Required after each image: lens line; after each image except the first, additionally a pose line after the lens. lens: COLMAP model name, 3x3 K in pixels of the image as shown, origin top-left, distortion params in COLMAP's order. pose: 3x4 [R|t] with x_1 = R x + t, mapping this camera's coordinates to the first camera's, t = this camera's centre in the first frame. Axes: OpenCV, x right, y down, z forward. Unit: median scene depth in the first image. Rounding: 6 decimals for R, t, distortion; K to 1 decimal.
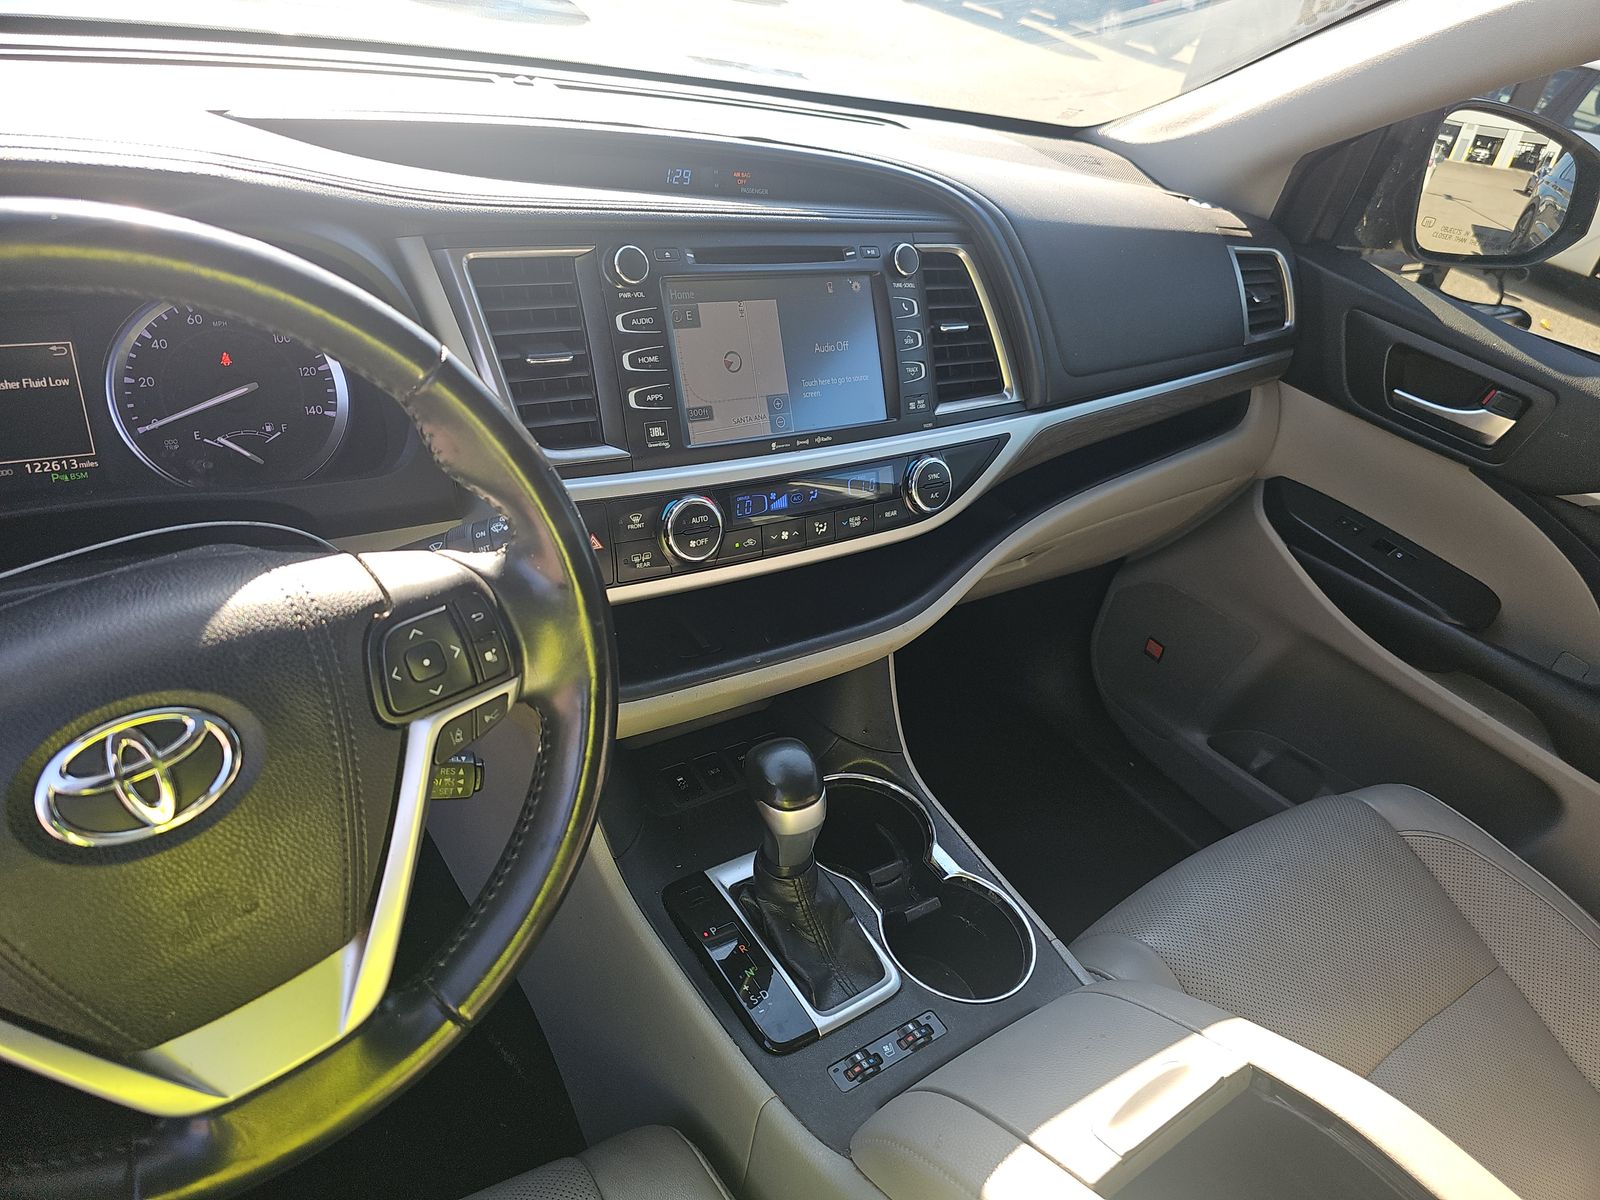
lens RADIAL K [[1058.1, 0, 808.5], [0, 1058.1, 596.9], [0, 0, 1]] dist [-0.001330, -0.006480]
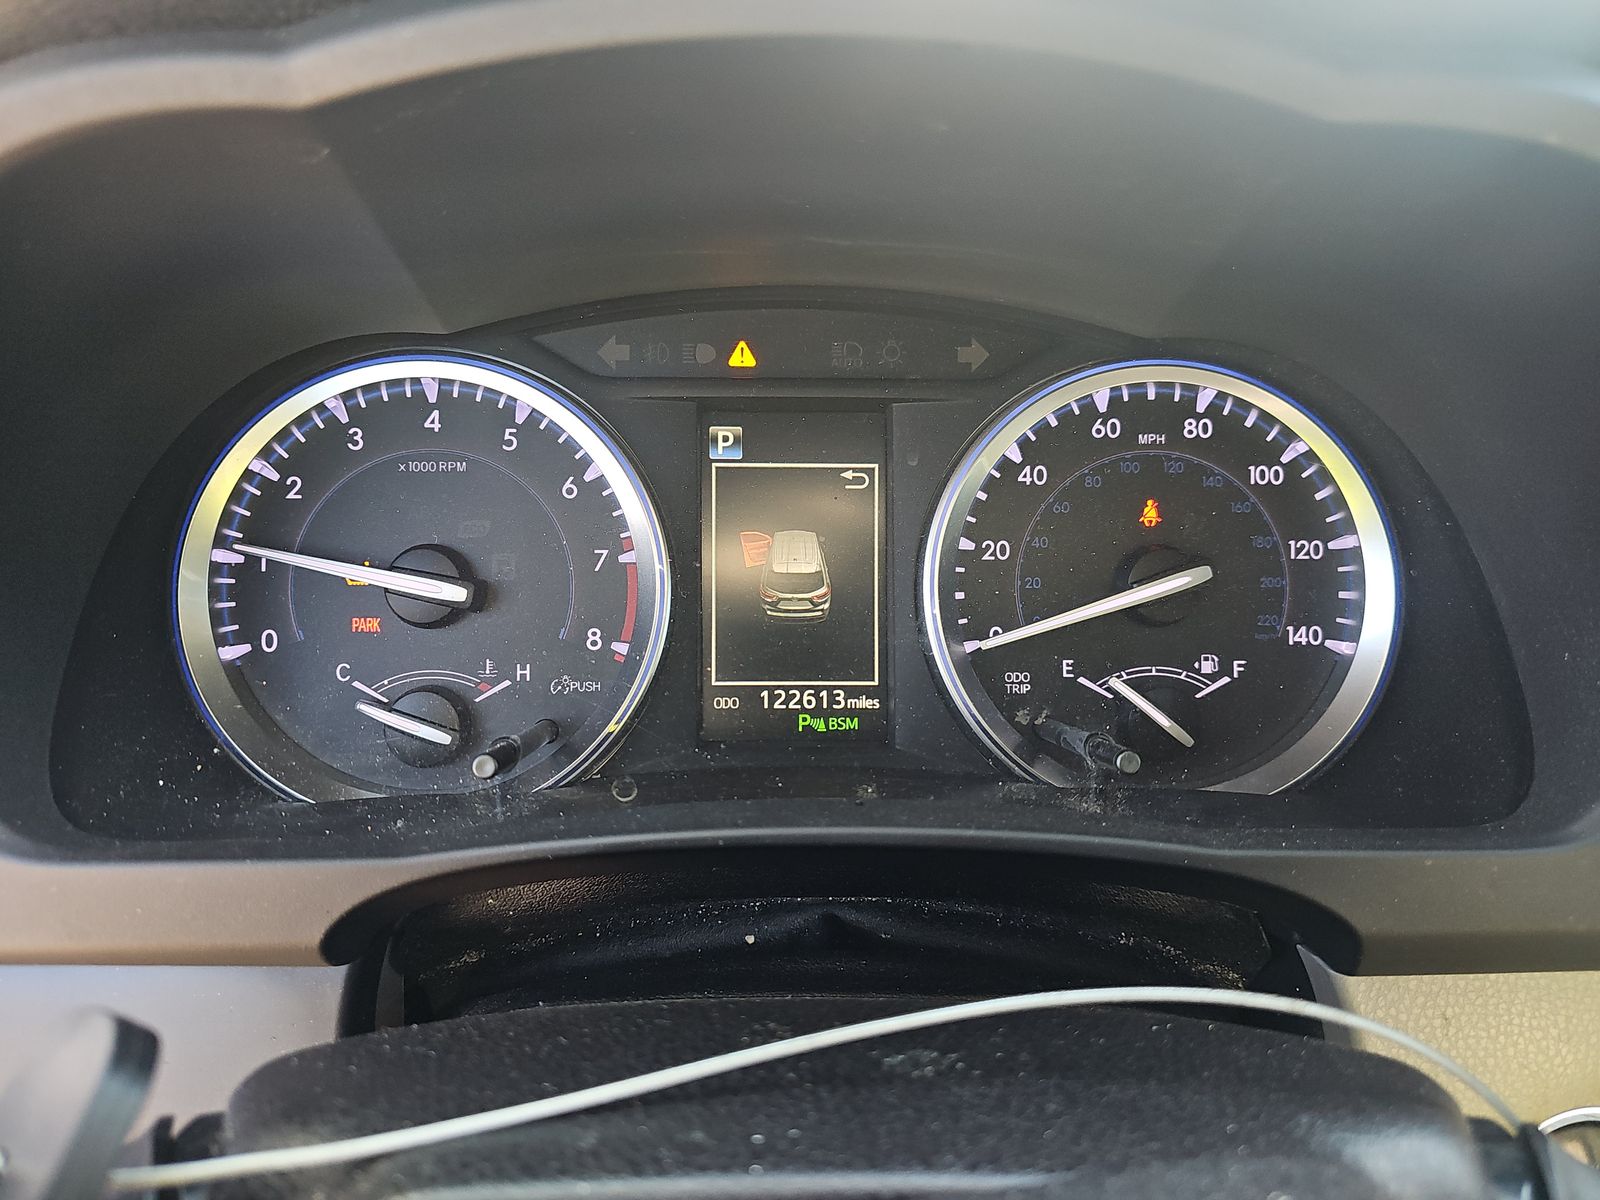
lens RADIAL K [[1058.1, 0, 798.7], [0, 1058.1, 600.6], [0, 0, 1]] dist [-0.001330, -0.006480]
pose [[0.819565, 0.085629, -0.566552, -0.428405], [-0.184092, 0.975699, -0.118837, -0.108040], [0.542608, 0.201692, 0.815412, 0.566367]]
